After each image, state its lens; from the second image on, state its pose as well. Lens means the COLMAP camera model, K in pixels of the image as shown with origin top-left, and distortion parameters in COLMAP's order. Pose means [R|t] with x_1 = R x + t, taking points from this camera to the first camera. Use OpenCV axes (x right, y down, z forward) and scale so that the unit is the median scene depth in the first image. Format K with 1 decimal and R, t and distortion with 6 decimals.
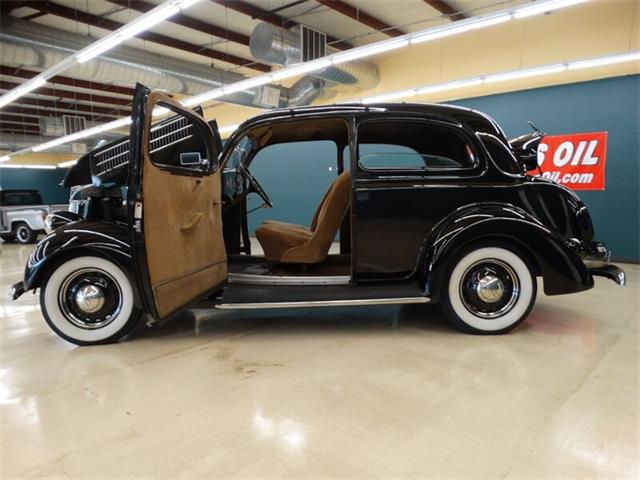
lens RADIAL K [[421.8, 0, 320.0], [0, 421.8, 240.0], [0, 0, 1]] dist [0.000219, 0.000259]
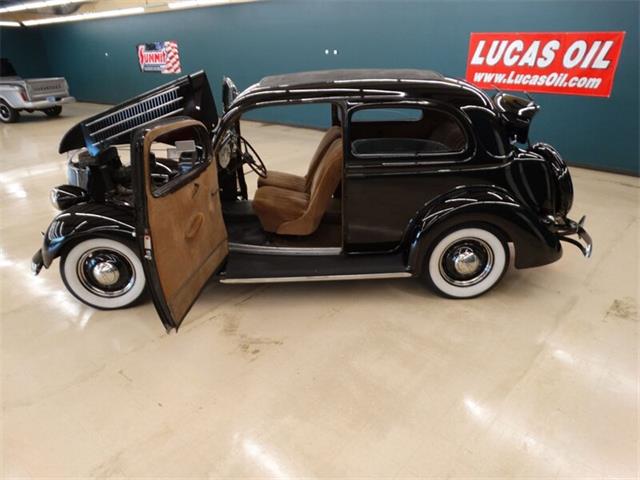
lens RADIAL K [[421.2, 0, 320.0], [0, 421.2, 240.0], [0, 0, 1]] dist [0.001698, 0.004002]
pose [[0.999954, -0.002094, 0.009318, 0.005678], [-0.000754, 0.955329, 0.295542, -0.236830], [-0.009520, -0.295536, 0.955284, -0.031814]]
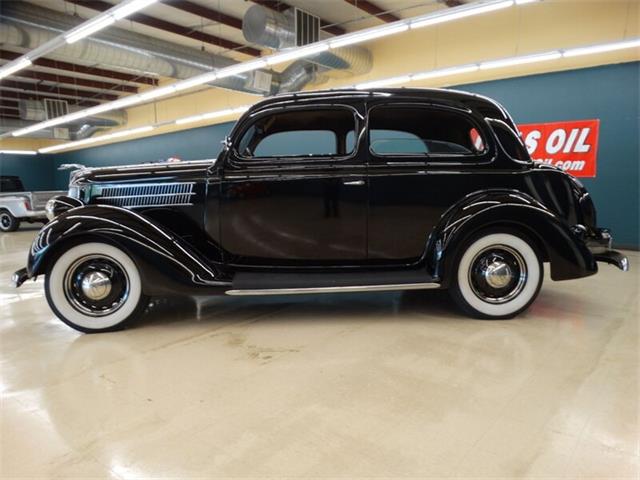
lens RADIAL K [[421.2, 0, 320.0], [0, 421.2, 240.0], [0, 0, 1]] dist [0.001698, 0.004002]
pose [[0.999551, -0.001308, 0.029937, -0.047133], [0.000409, 0.999549, 0.030013, 0.002754], [-0.029963, -0.029988, 0.999101, 0.005909]]
